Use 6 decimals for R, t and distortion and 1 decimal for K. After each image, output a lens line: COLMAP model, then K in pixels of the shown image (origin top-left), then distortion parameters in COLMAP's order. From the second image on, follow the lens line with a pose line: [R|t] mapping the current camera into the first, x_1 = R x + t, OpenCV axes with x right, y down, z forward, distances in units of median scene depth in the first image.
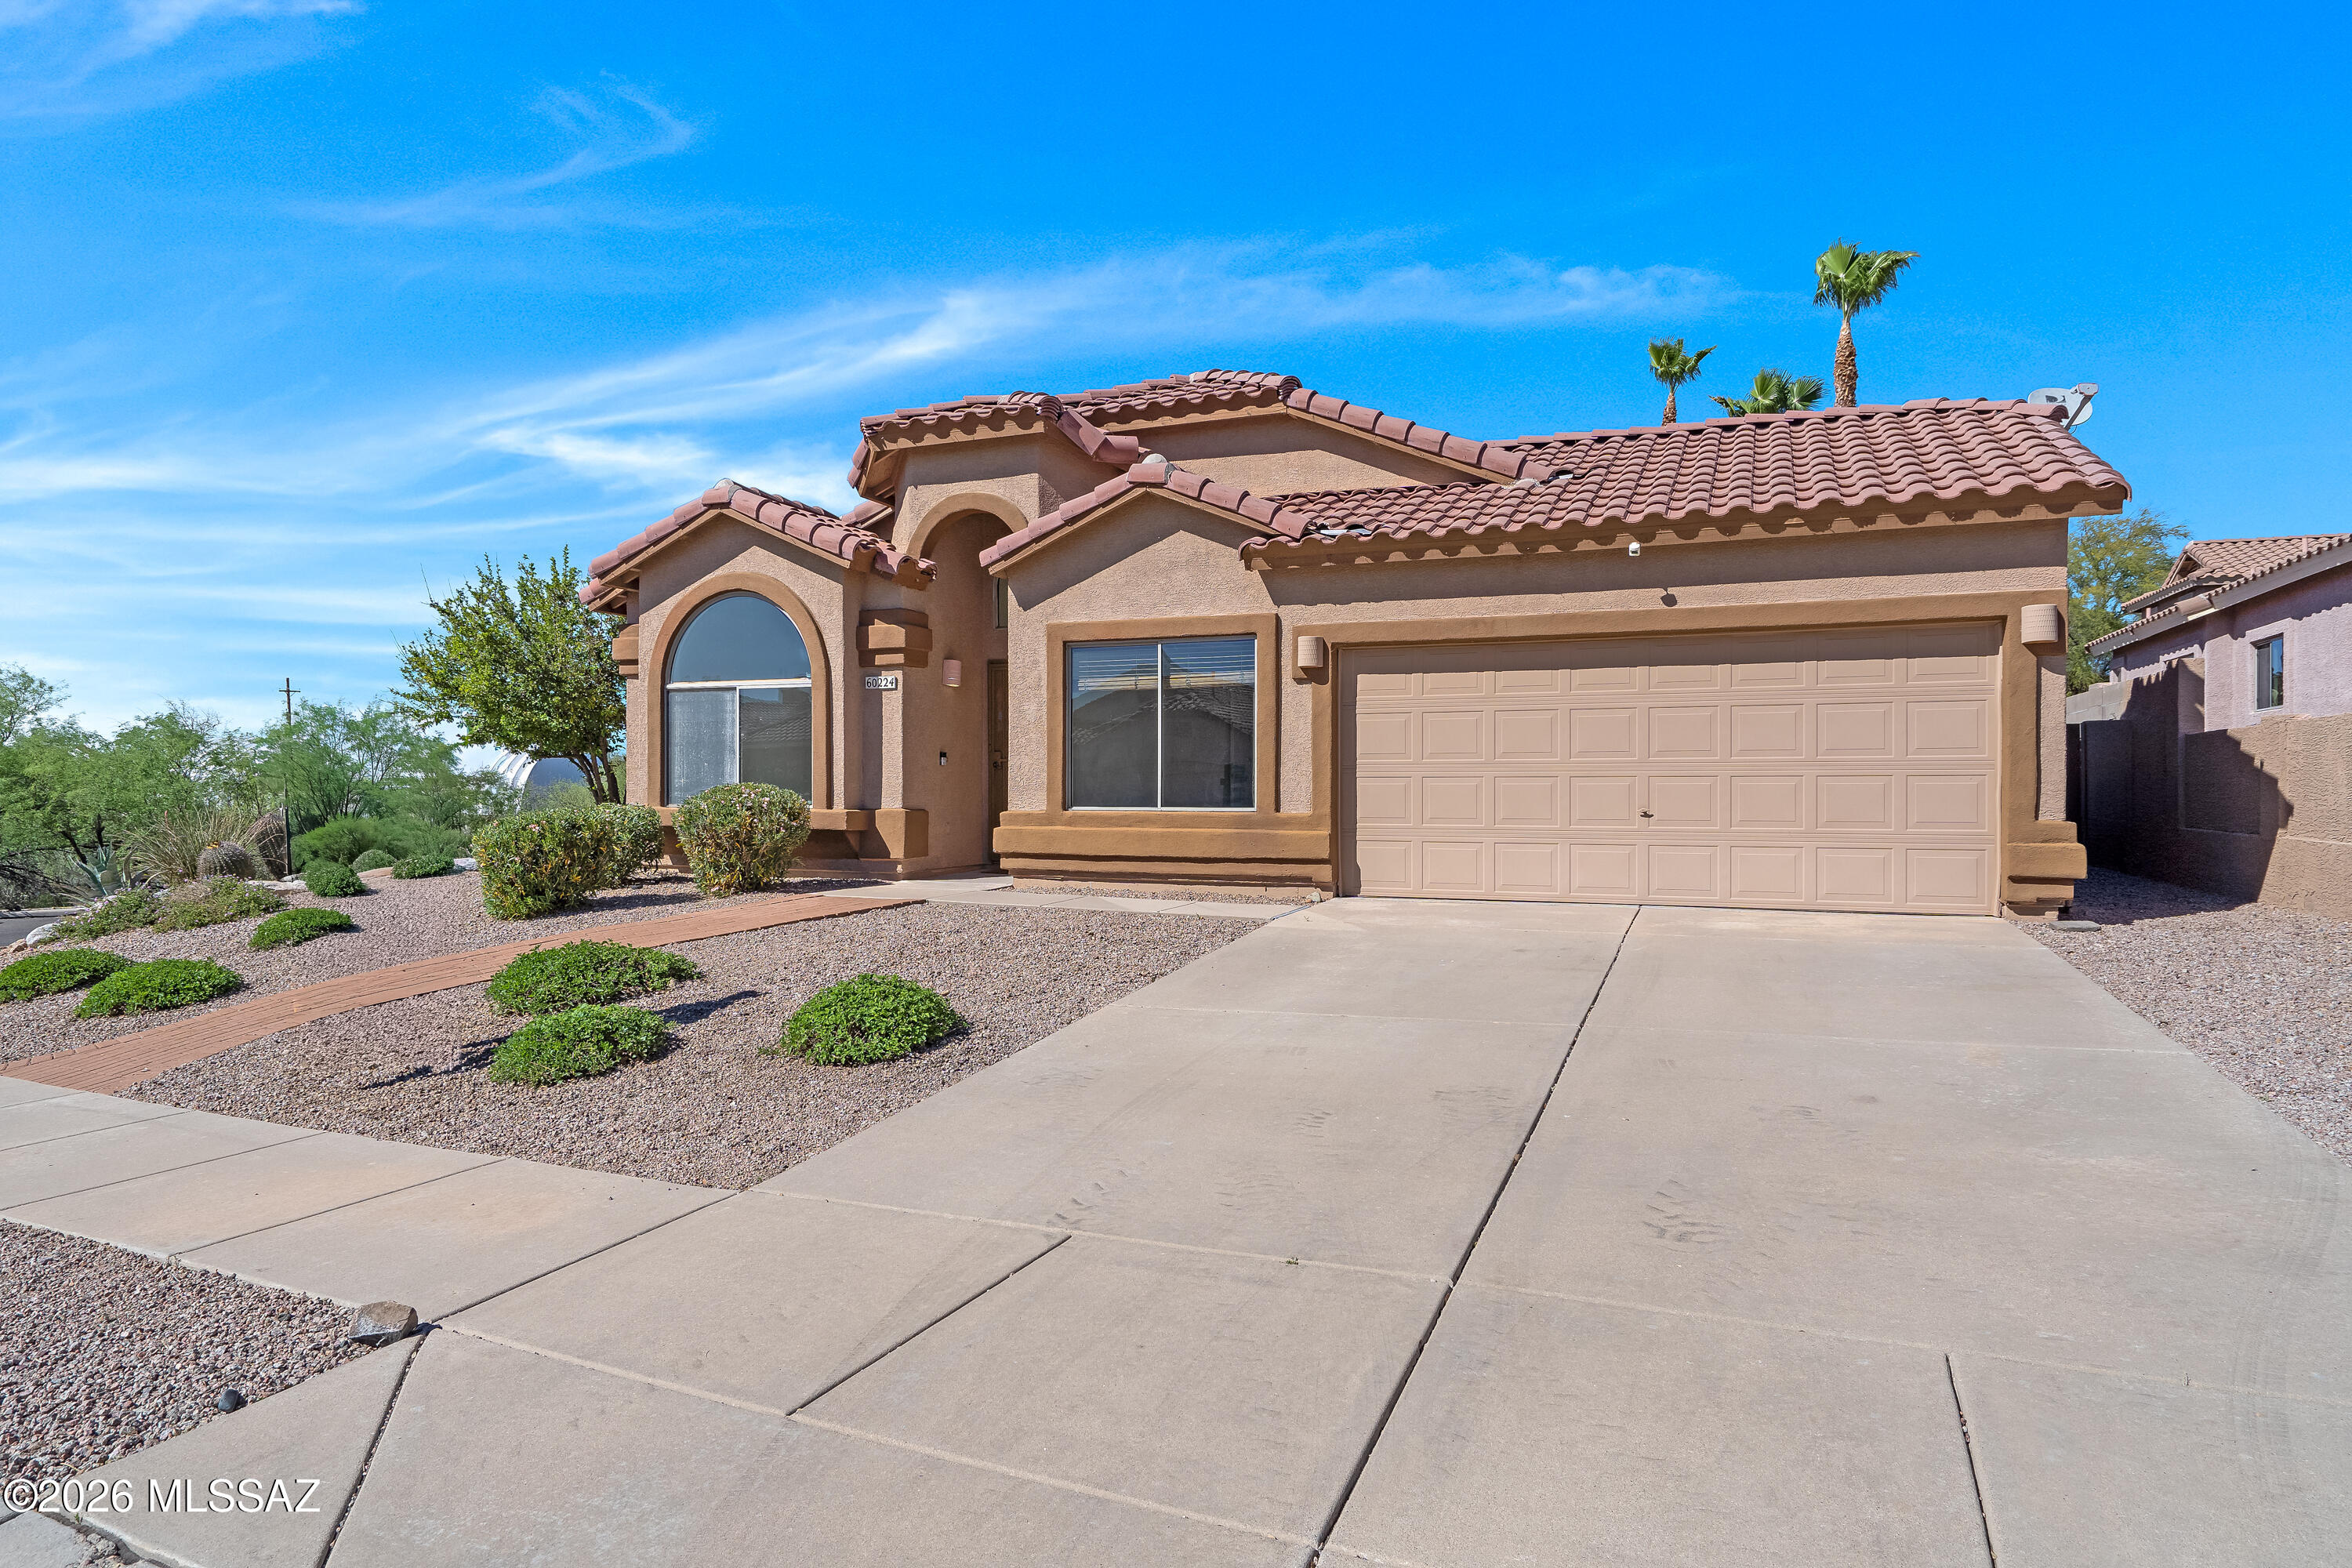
lens RADIAL K [[1400.4, 0, 1169.3], [0, 1400.4, 785.2], [0, 0, 1]] dist [0.014349, 0.001364]
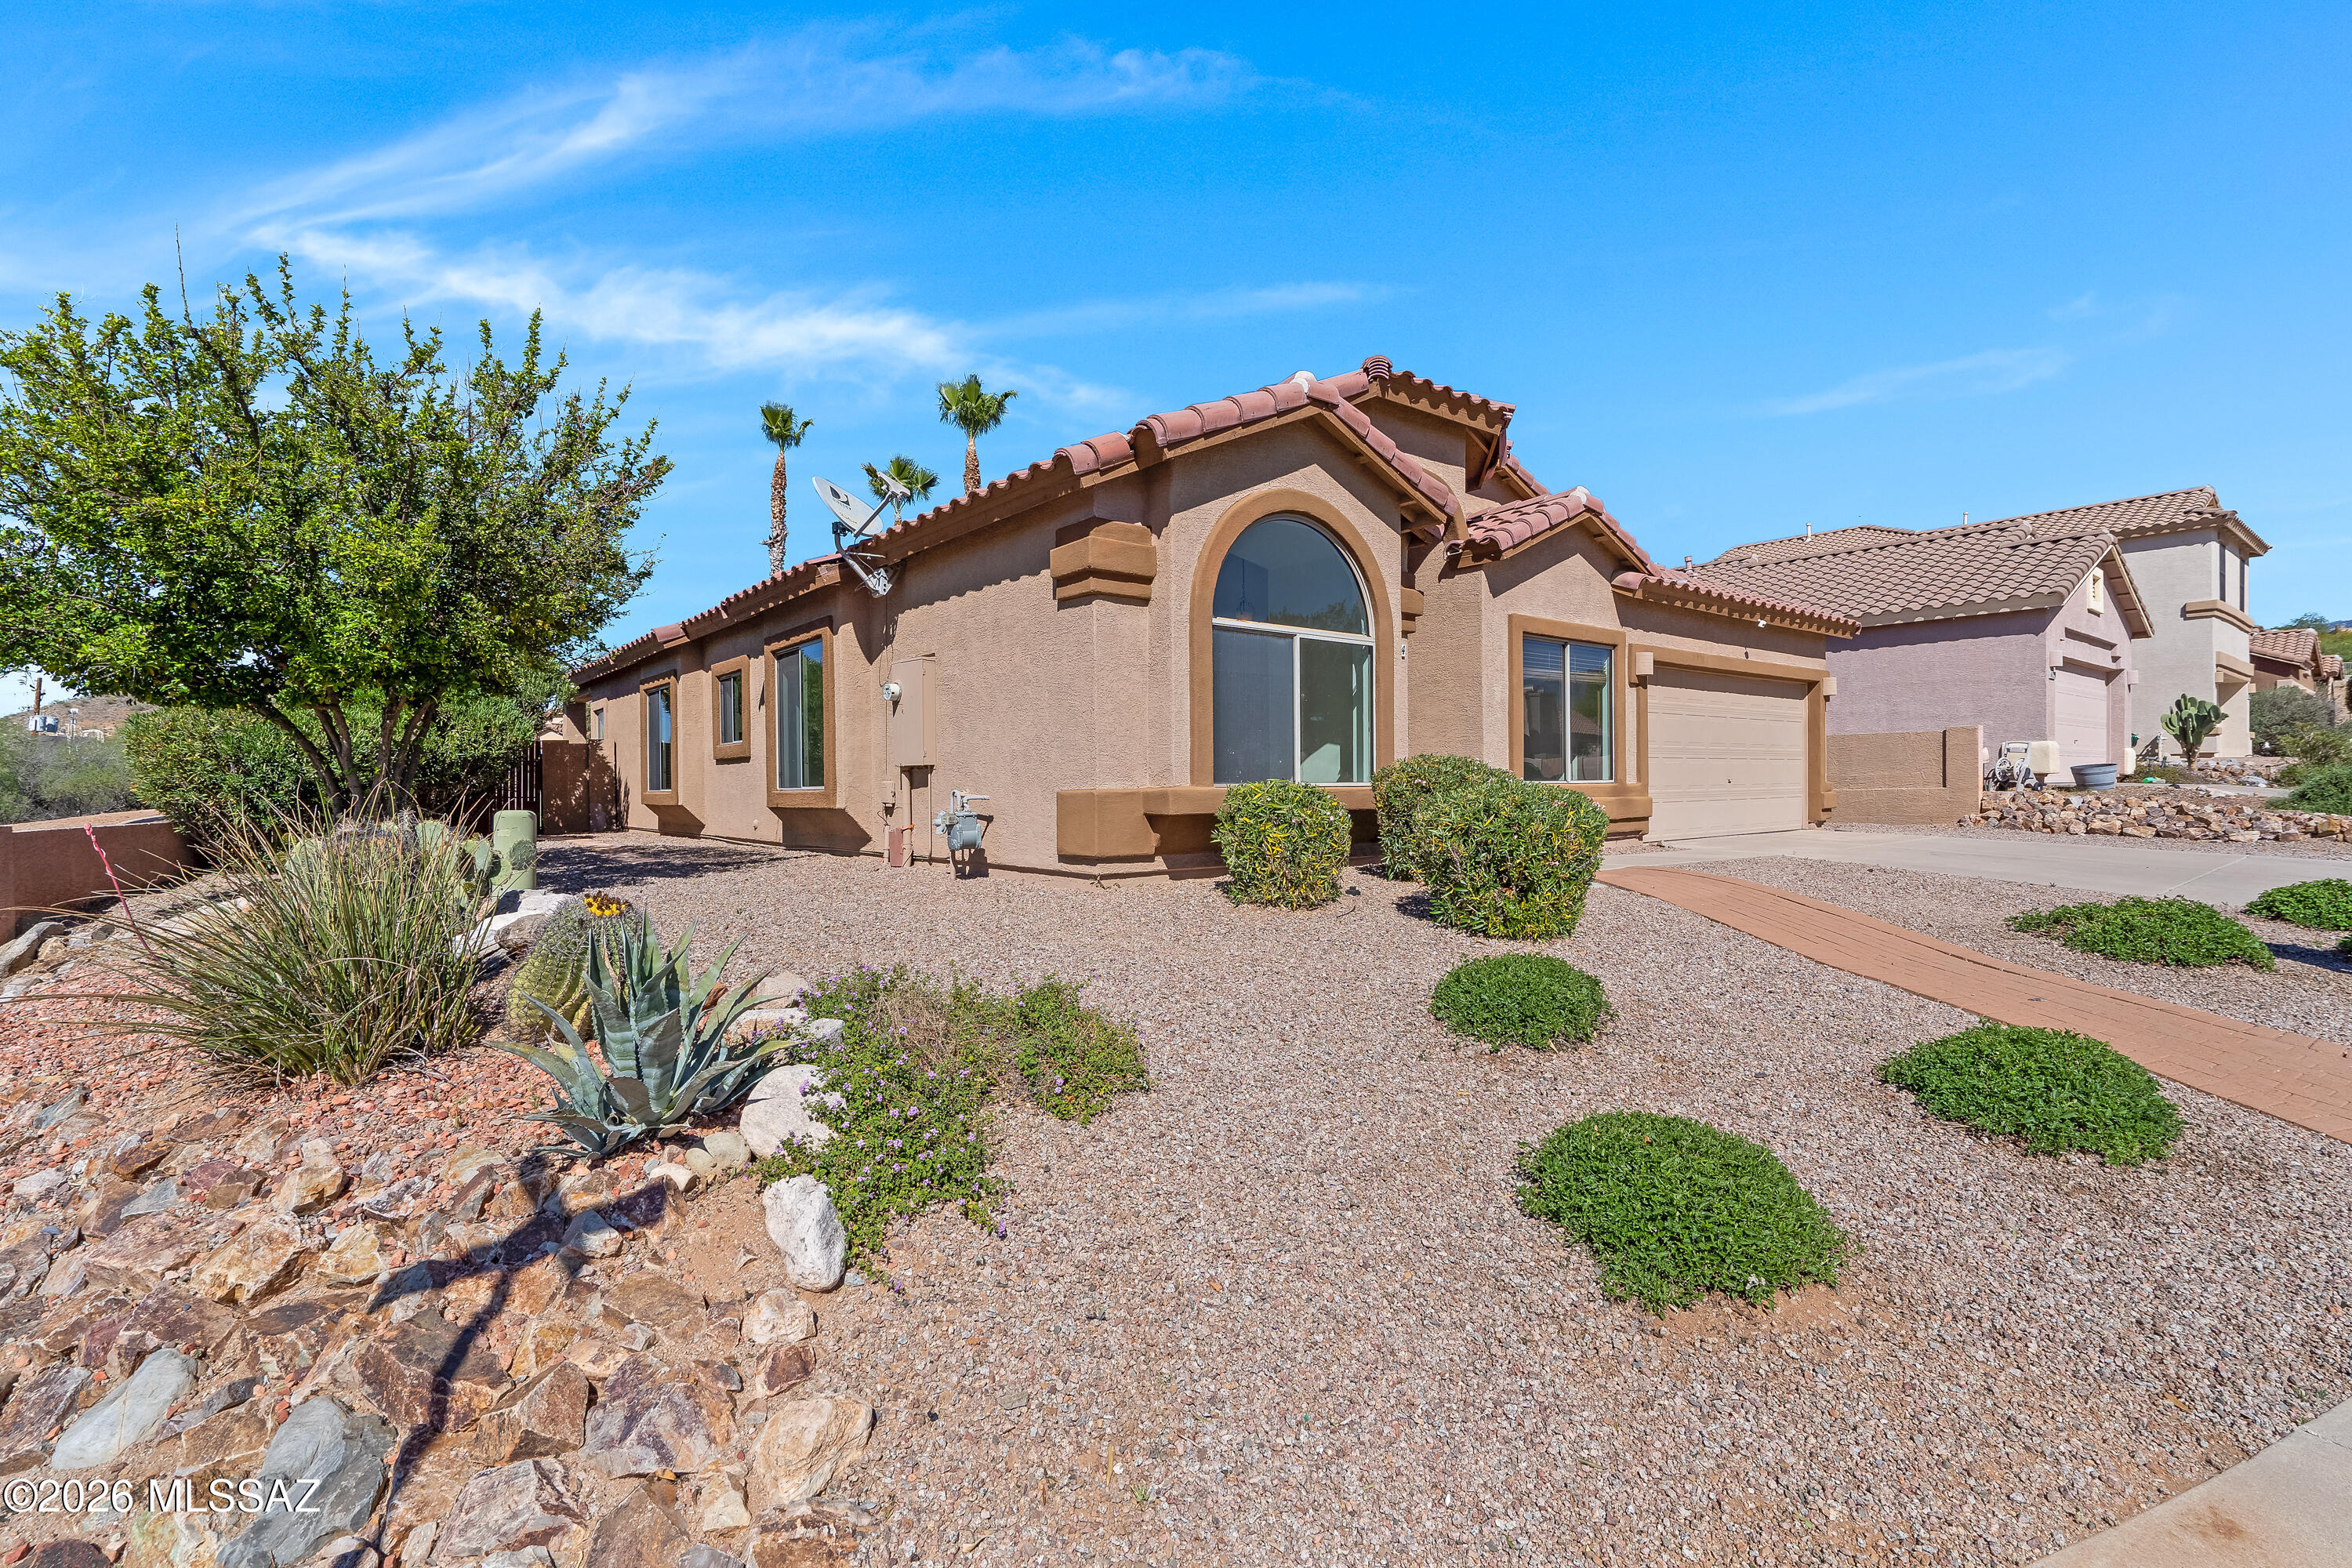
lens RADIAL K [[1074.7, 0, 1159.0], [0, 1074.7, 769.8], [0, 0, 1]] dist [-0.004771, 0.002197]
pose [[0.482140, 0.001449, 0.876093, -0.949508], [0.001230, 0.999997, -0.002331, 0.008152], [-0.876093, 0.002202, 0.482137, 0.837491]]
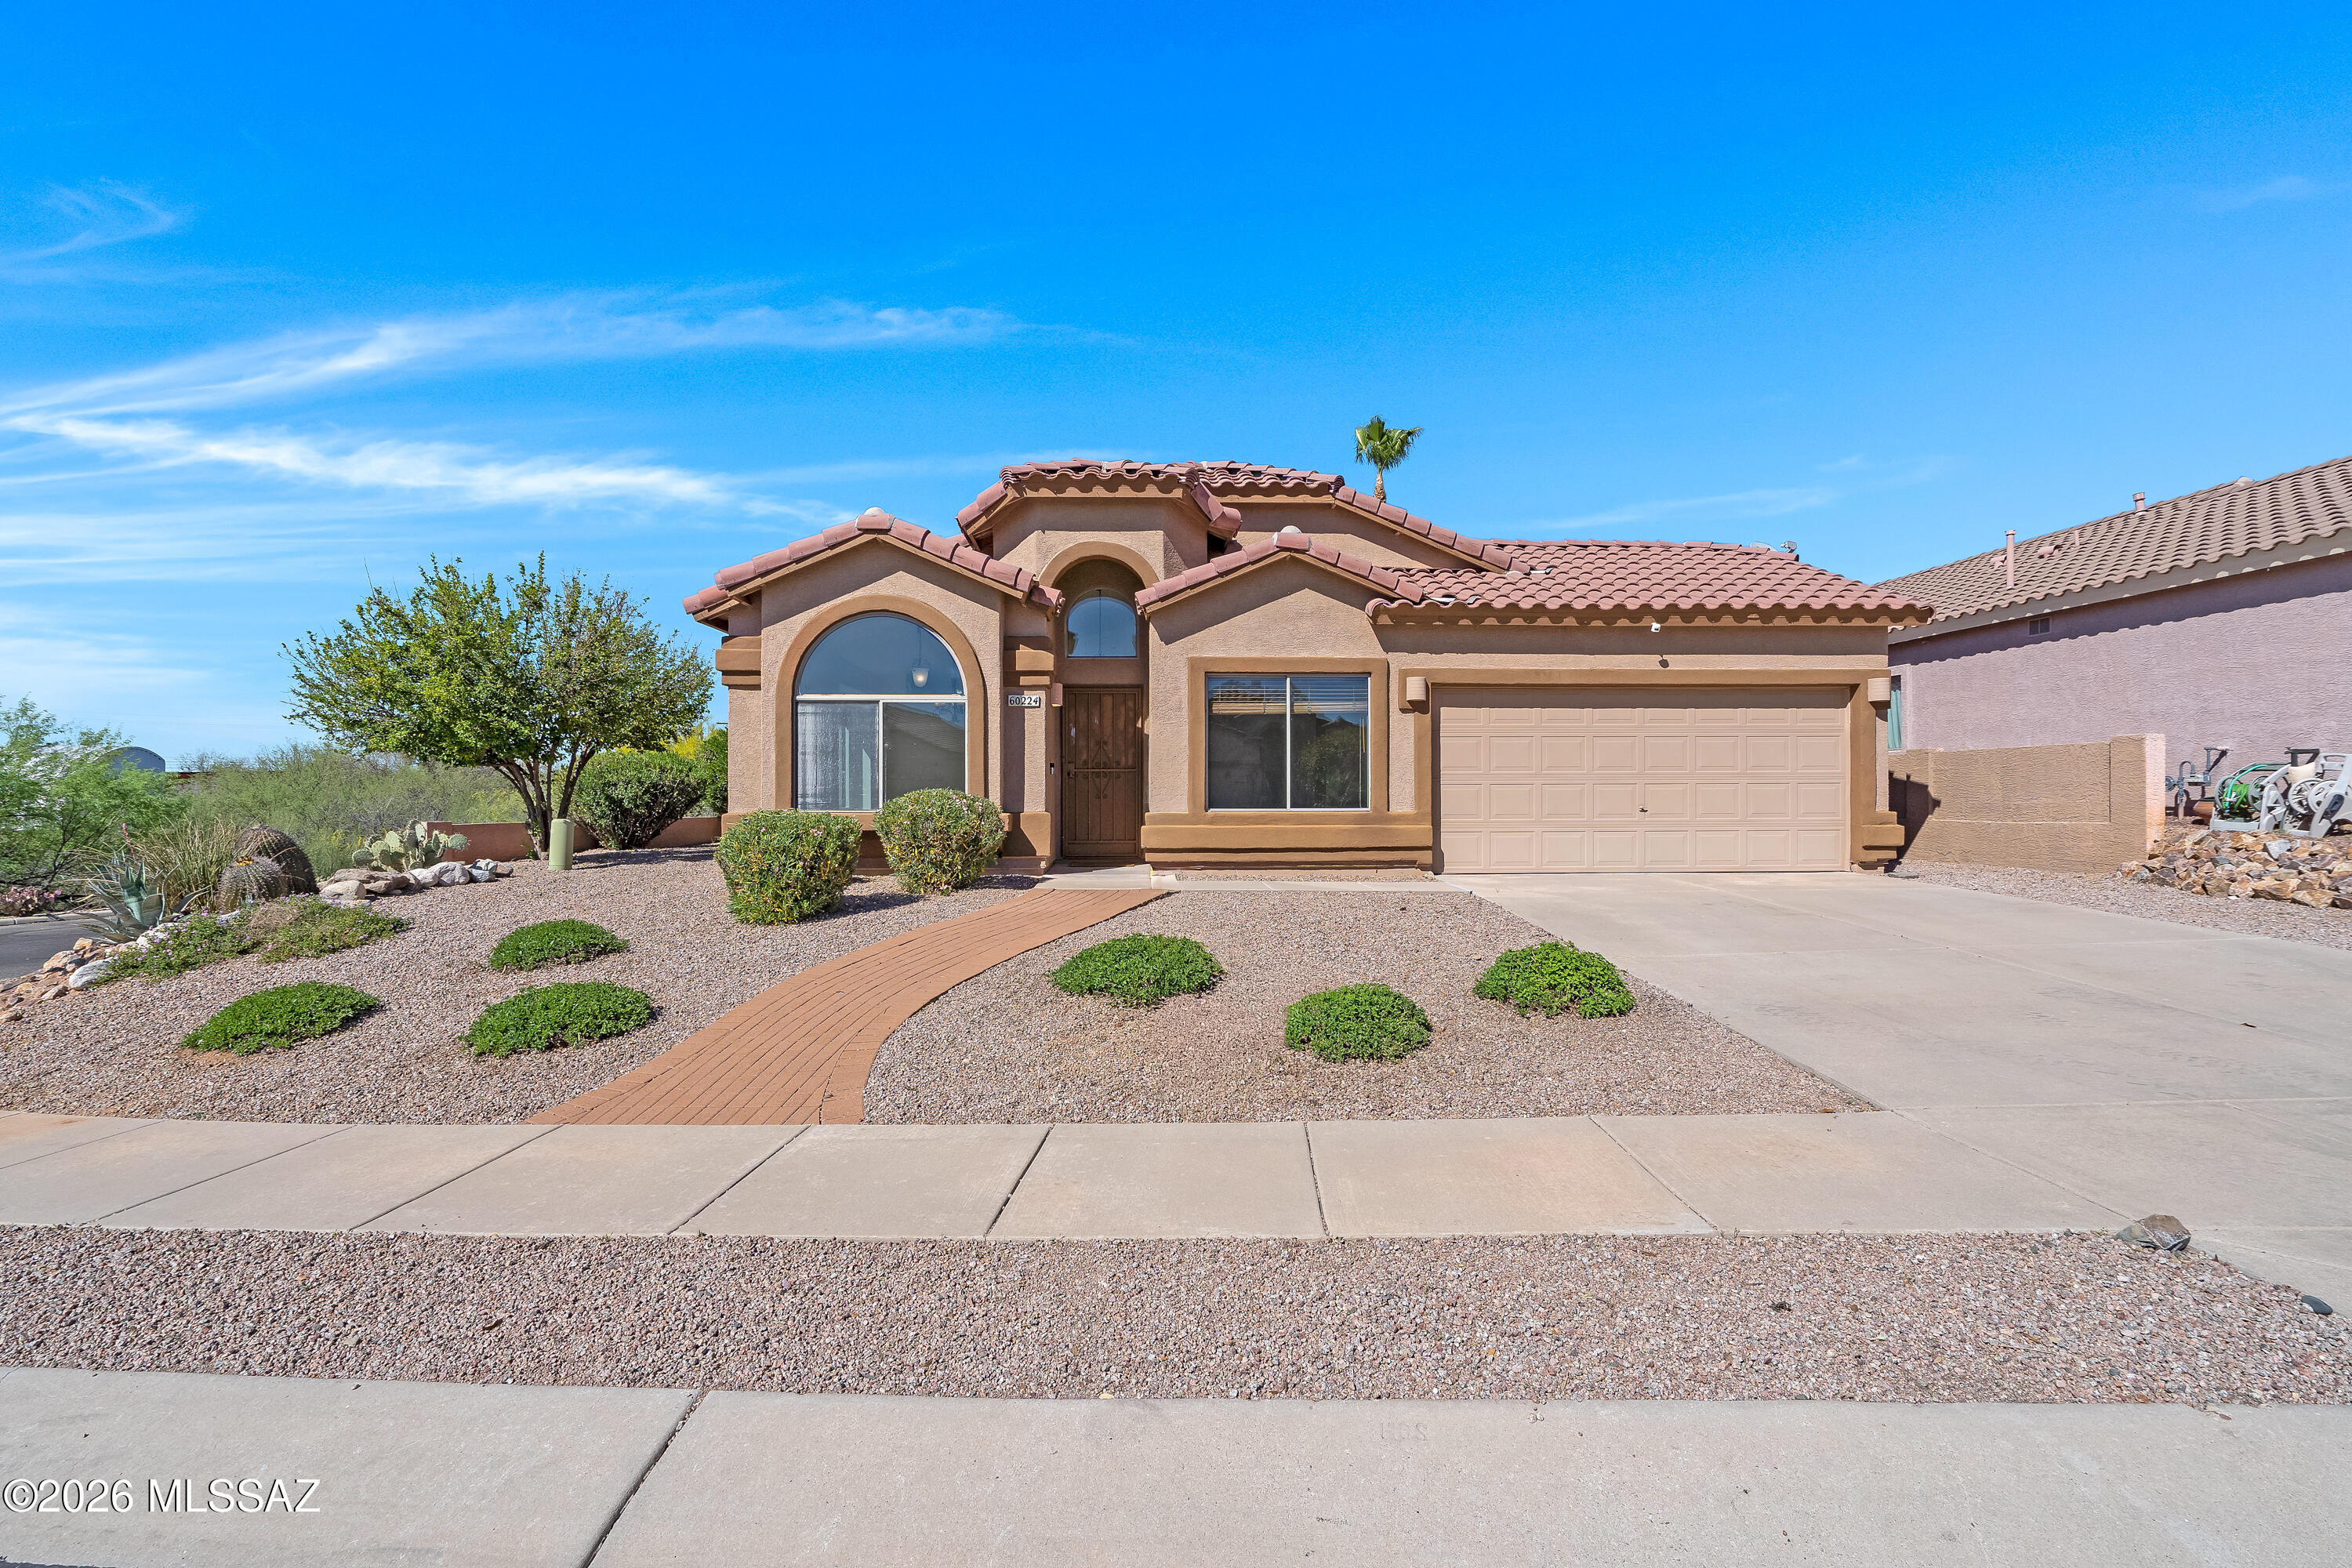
lens RADIAL K [[1074.7, 0, 1171.1], [0, 1074.7, 790.9], [0, 0, 1]] dist [-0.004771, 0.002197]
pose [[0.907716, -0.002279, 0.419578, -0.489281], [0.001743, 0.999997, 0.001661, -0.001443], [-0.419581, -0.000777, 0.907718, 0.167027]]
